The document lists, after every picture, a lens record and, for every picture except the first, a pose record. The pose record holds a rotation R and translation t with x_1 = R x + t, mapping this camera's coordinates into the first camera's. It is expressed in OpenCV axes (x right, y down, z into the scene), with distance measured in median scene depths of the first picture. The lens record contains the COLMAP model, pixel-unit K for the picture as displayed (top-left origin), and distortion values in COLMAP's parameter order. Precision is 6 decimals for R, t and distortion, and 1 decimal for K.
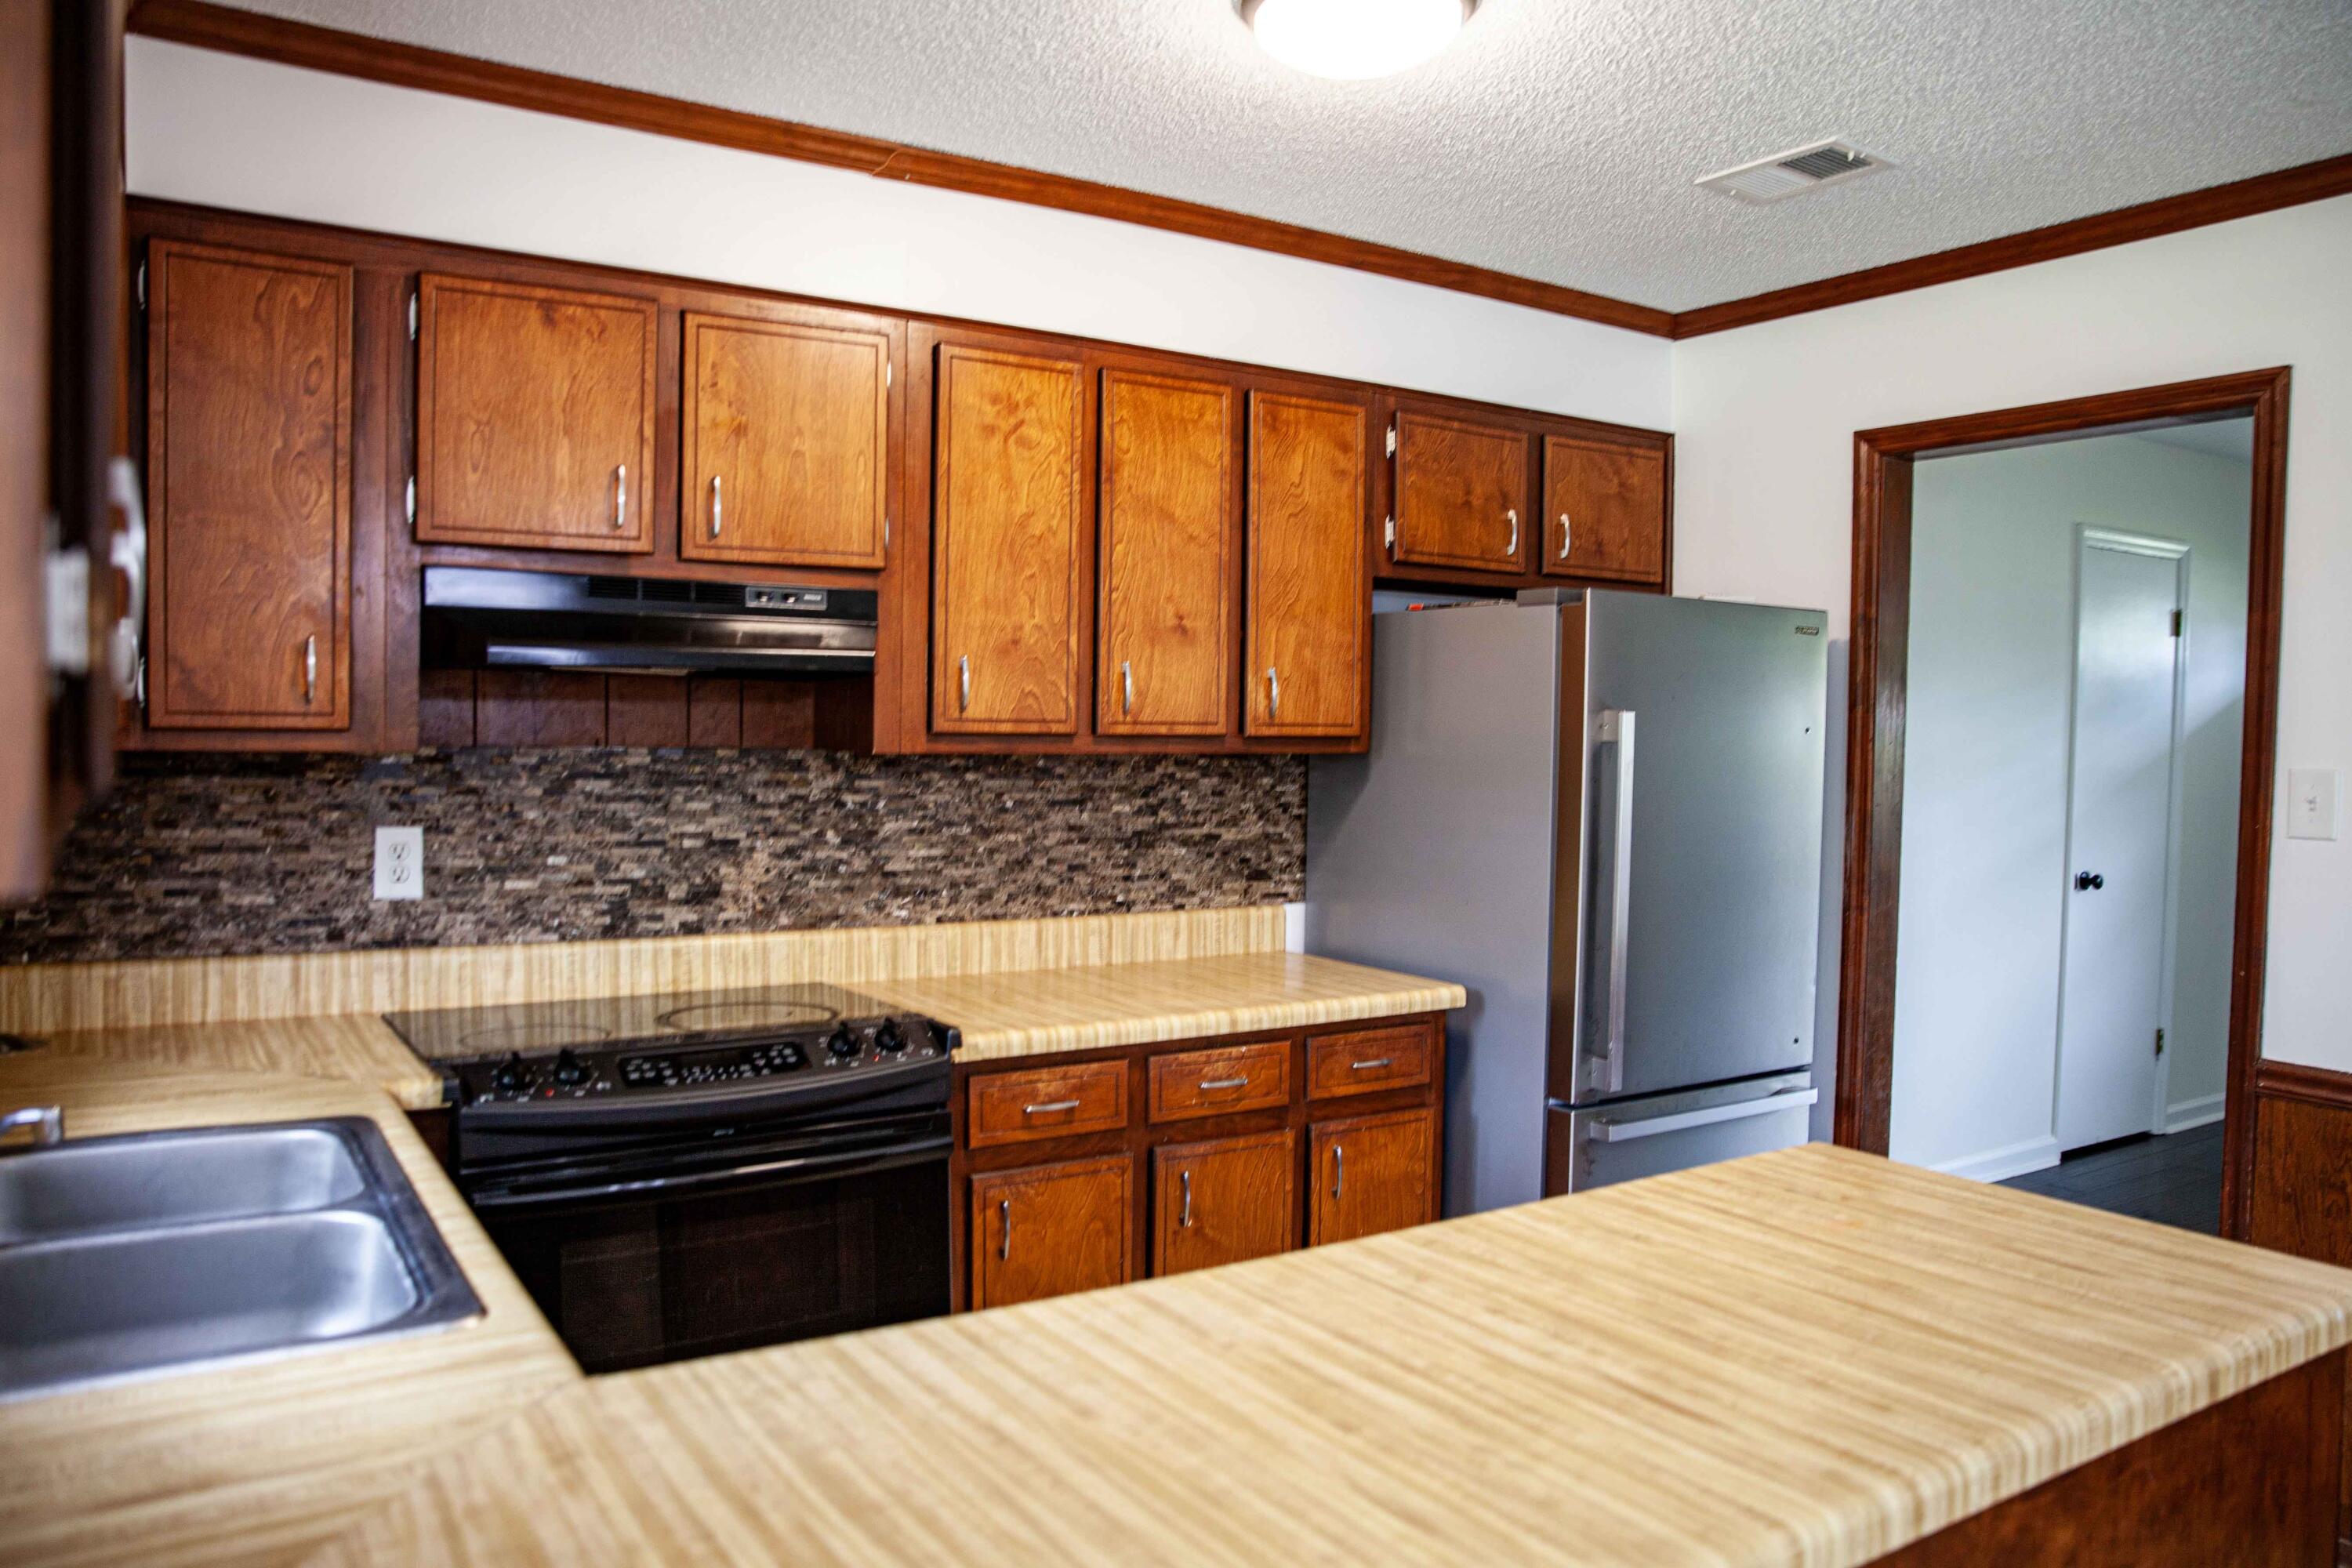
lens RADIAL K [[1675.3, 0, 1183.3], [0, 1675.3, 787.2], [0, 0, 1]] dist [-0.096616, 0.055279]
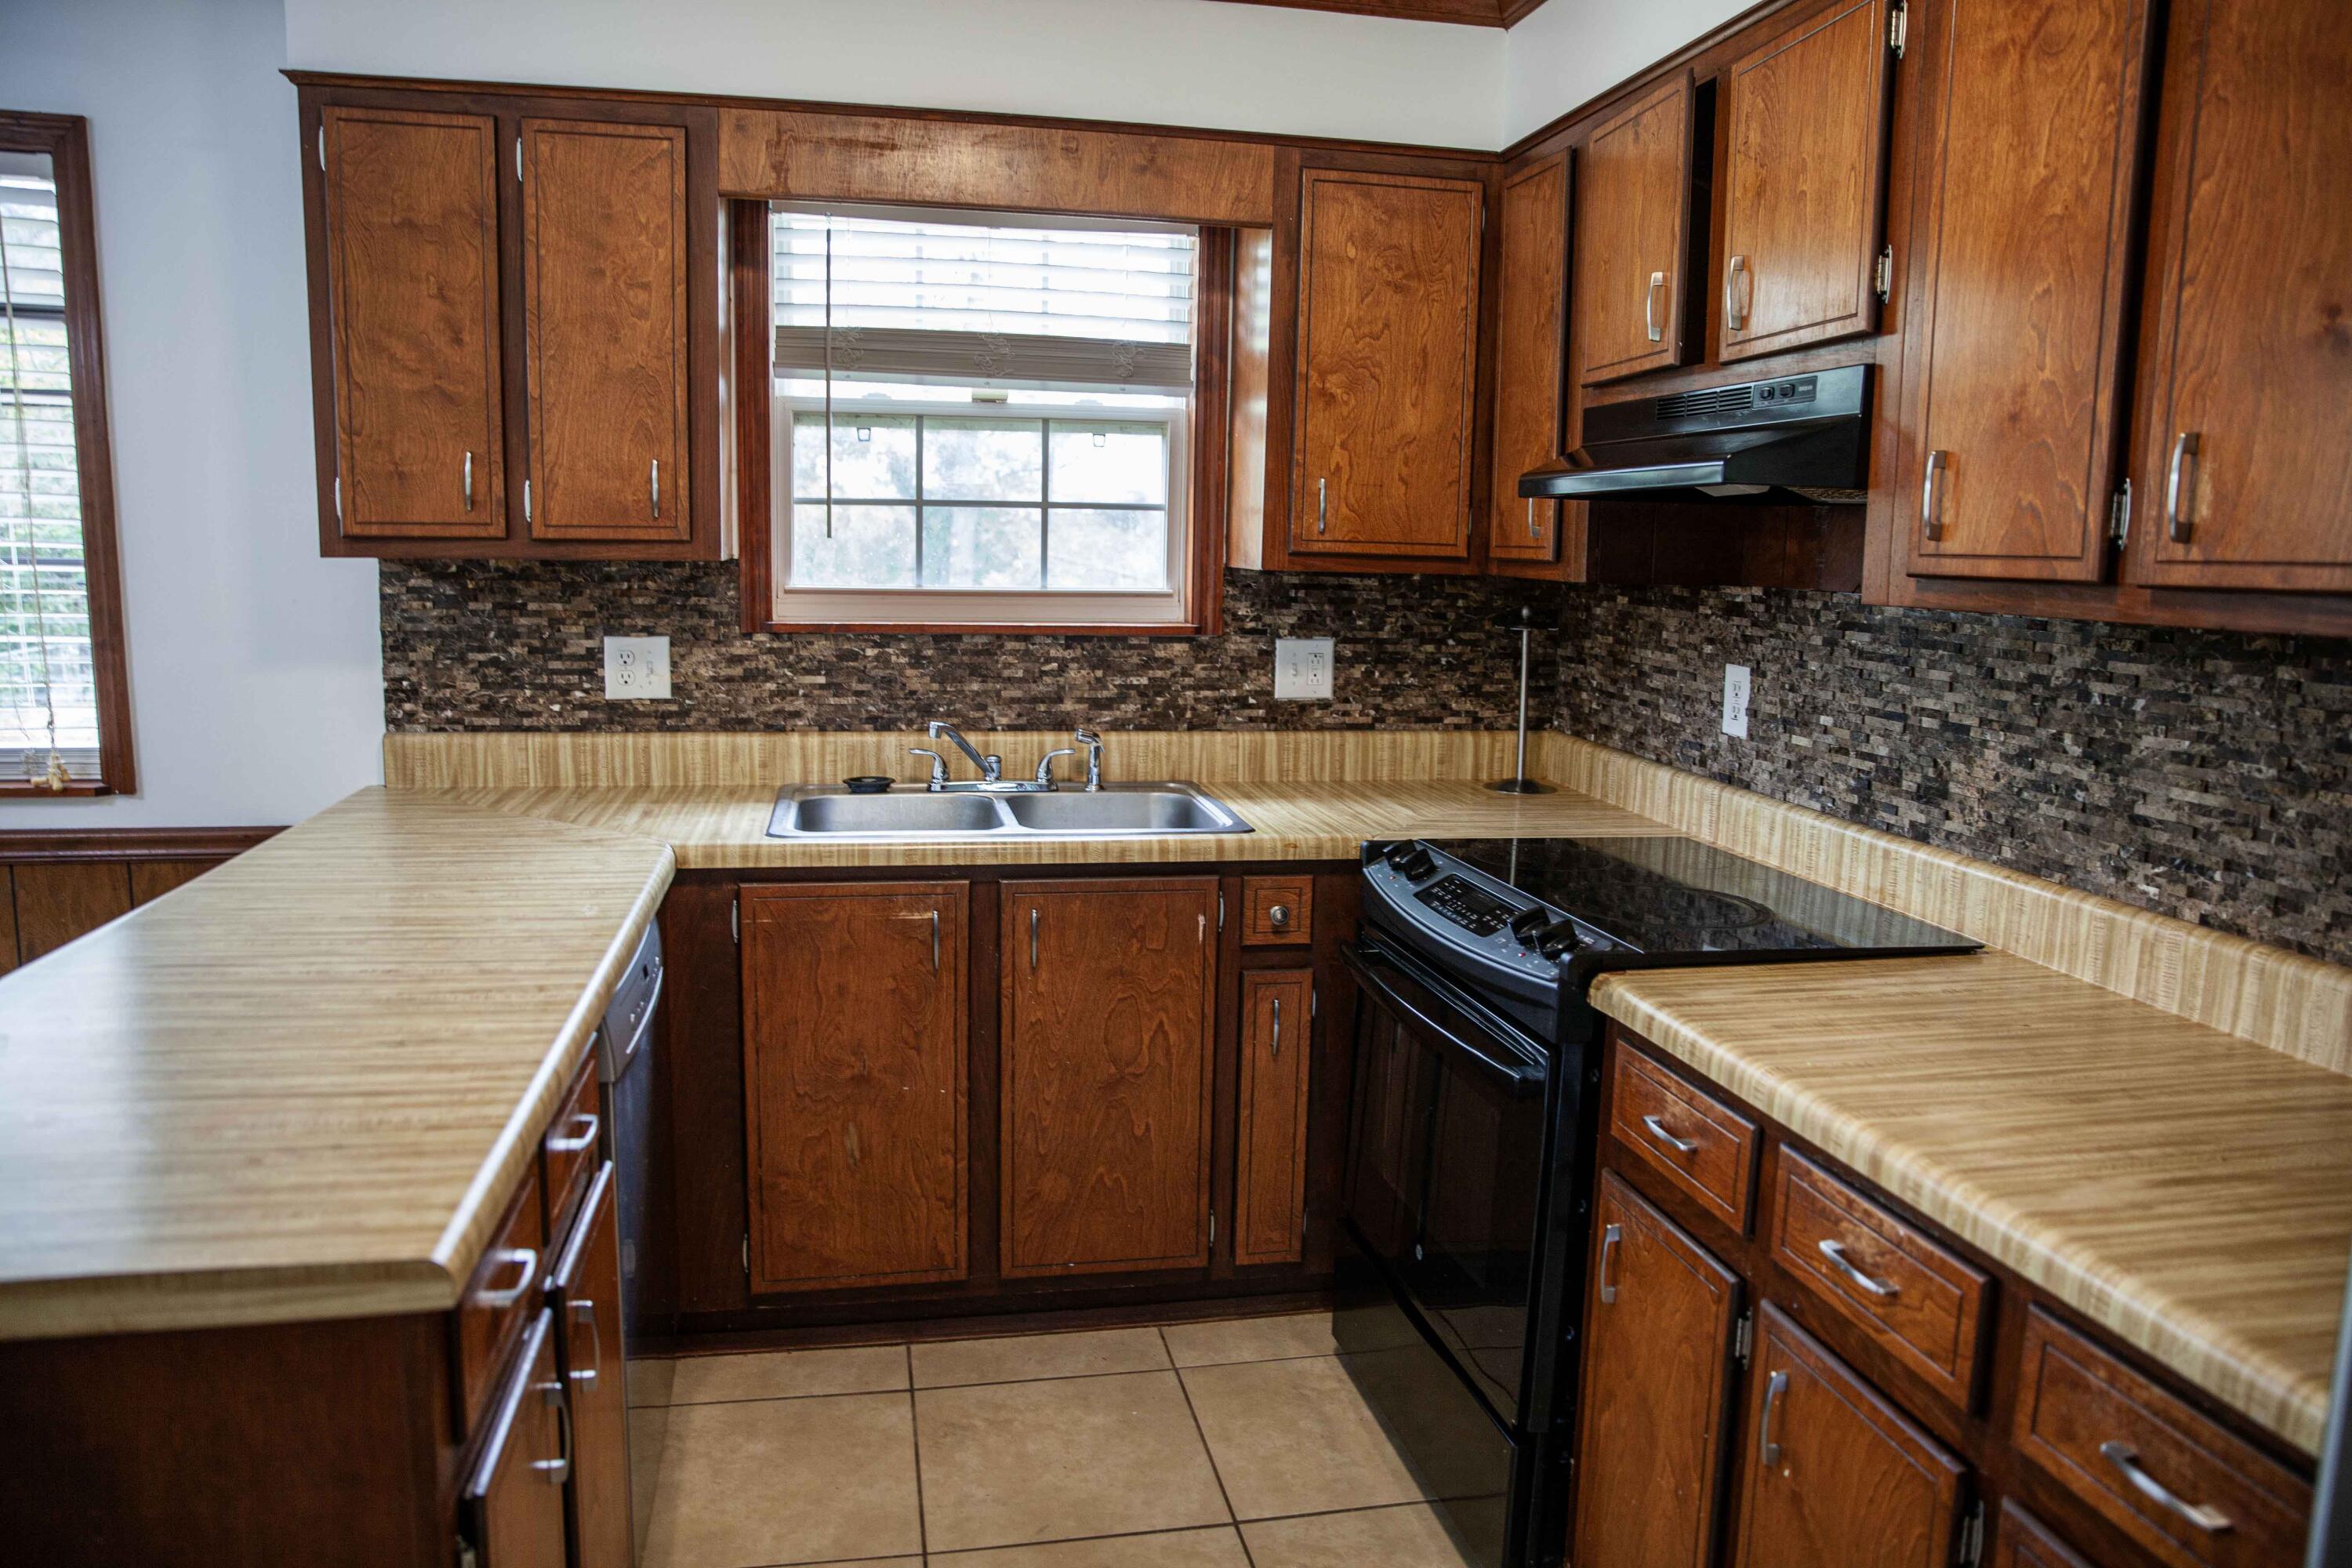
lens RADIAL K [[1602.0, 0, 1178.5], [0, 1602.0, 781.8], [0, 0, 1]] dist [-0.104298, 0.074661]
pose [[-0.367364, 0.113504, -0.923125, 0.514861], [-0.066073, 0.986833, 0.147632, -0.024304], [0.927727, 0.115229, -0.355028, 0.952570]]
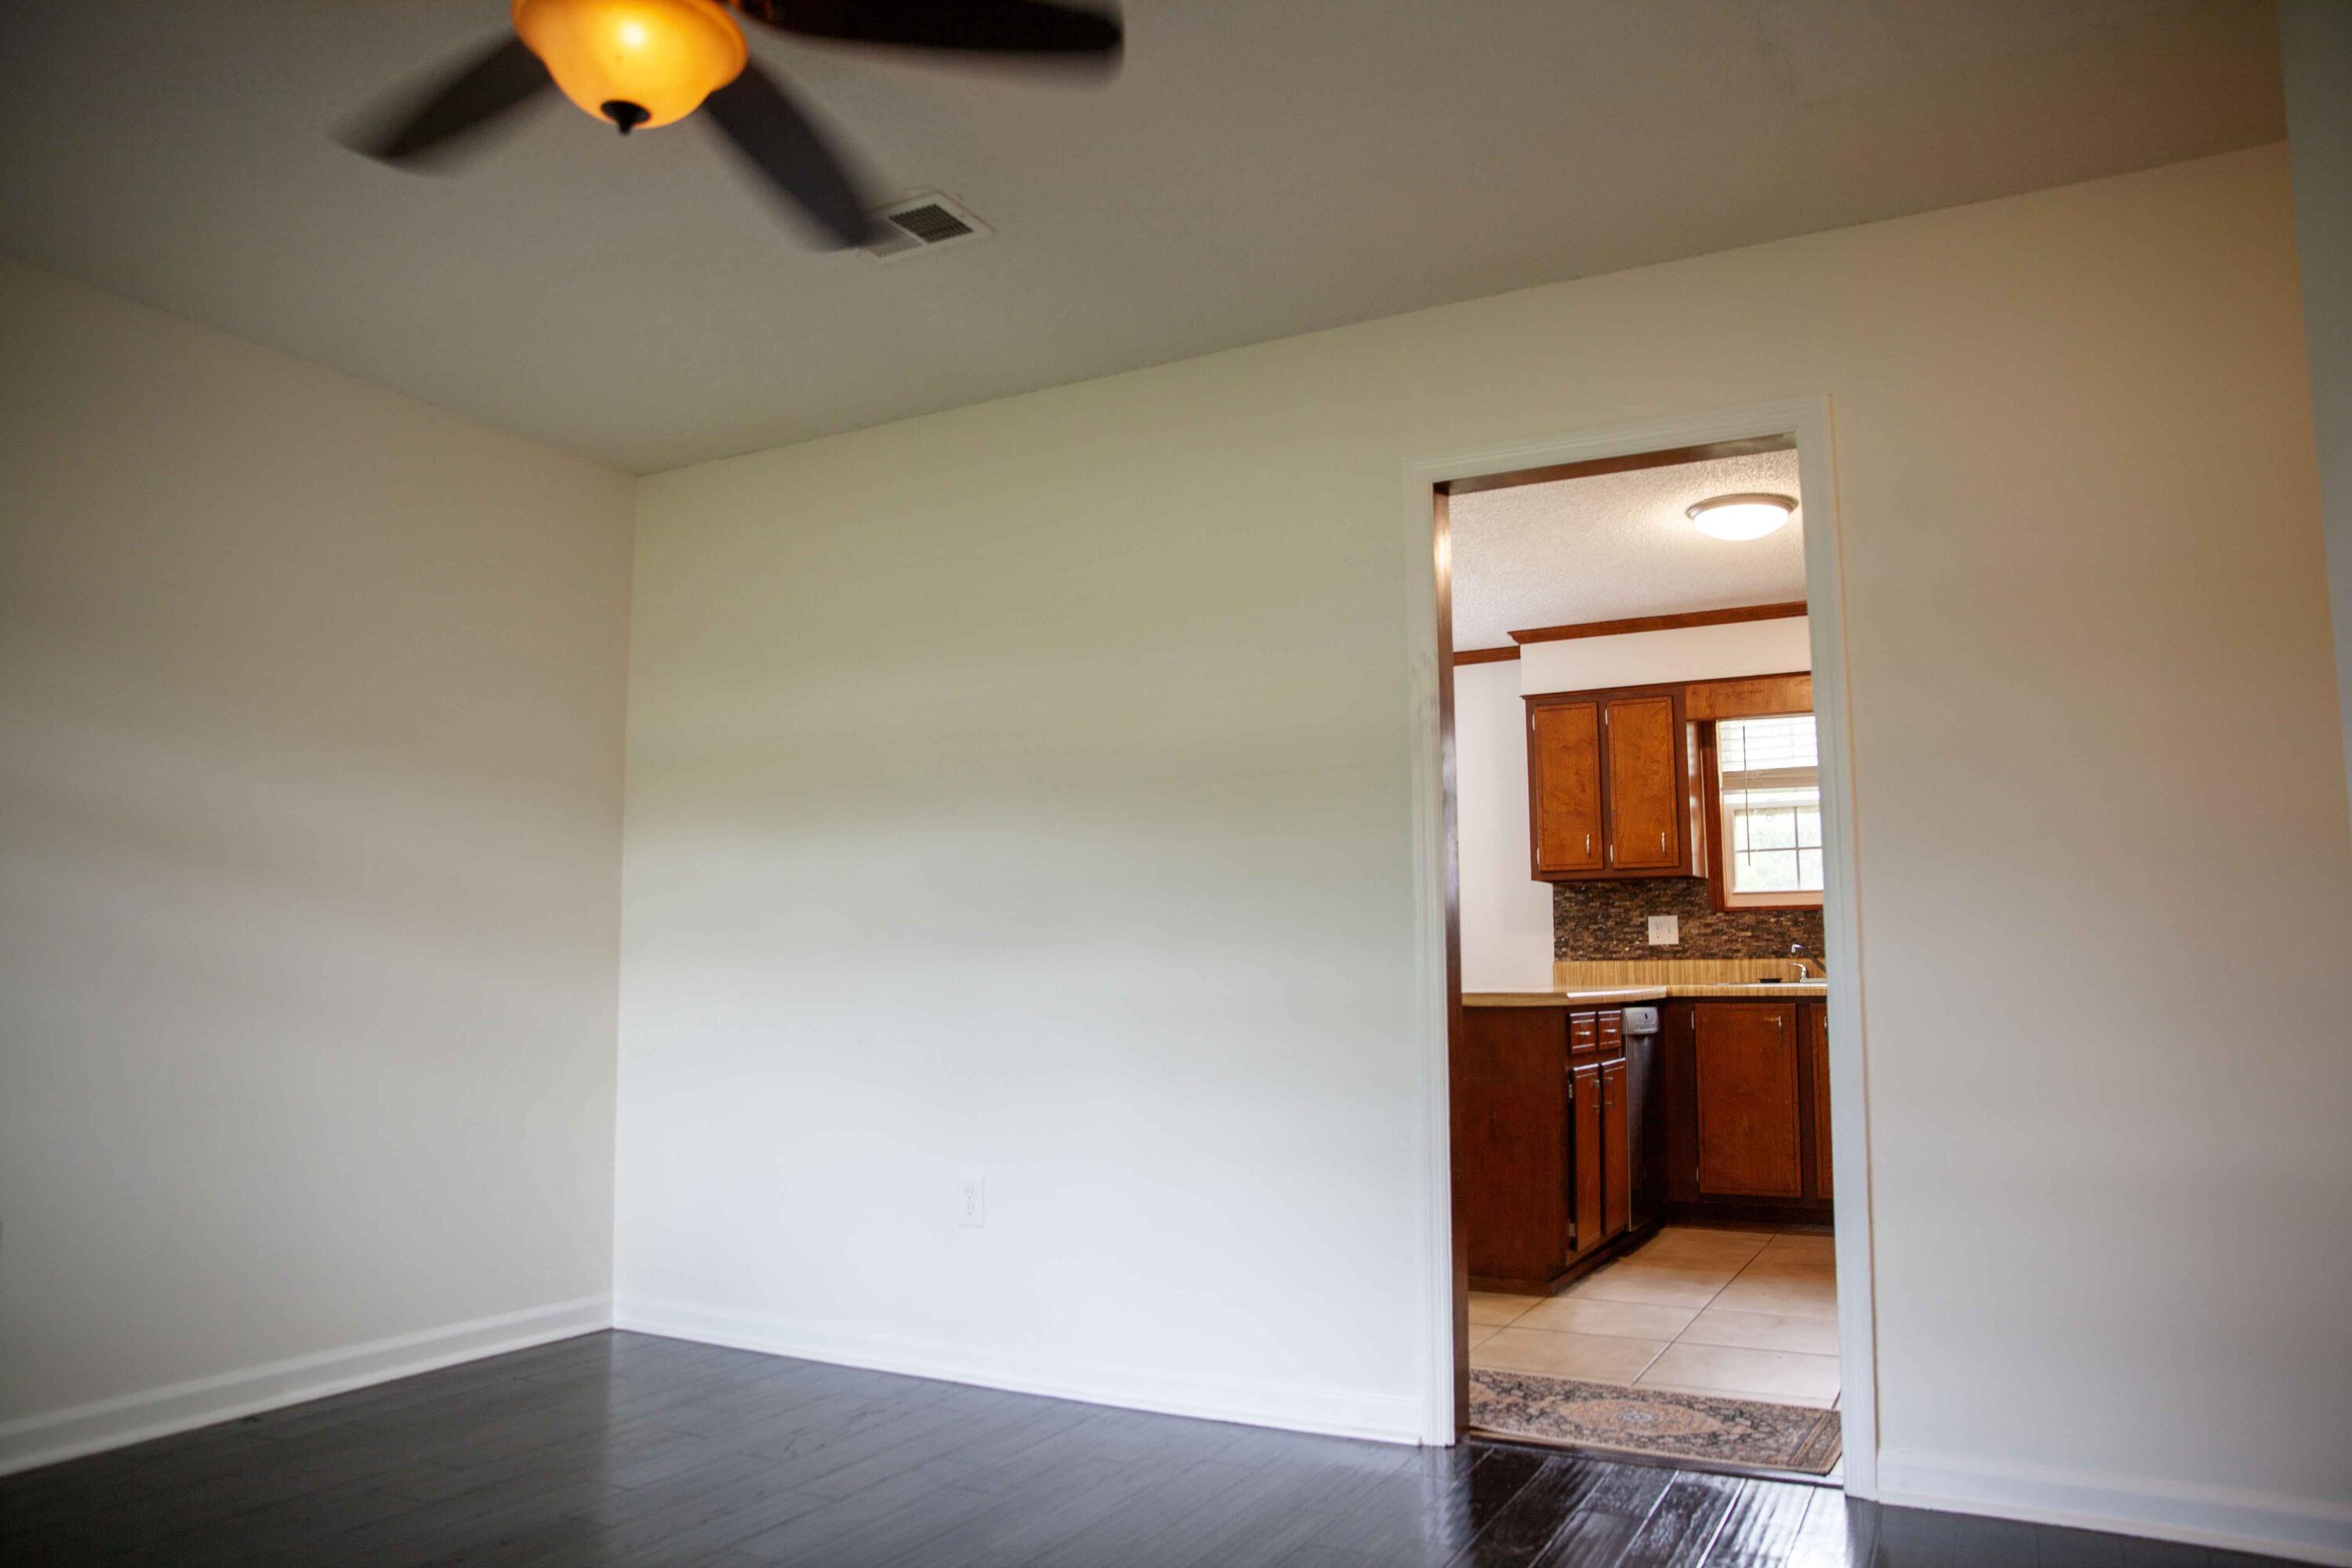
lens RADIAL K [[1602.0, 0, 1182.0], [0, 1602.0, 780.9], [0, 0, 1]] dist [-0.104298, 0.074661]
pose [[-0.875408, -0.072138, -0.477972, 1.354235], [-0.030726, 0.995106, -0.093912, 0.096959], [0.482408, -0.067525, -0.873340, 1.881011]]
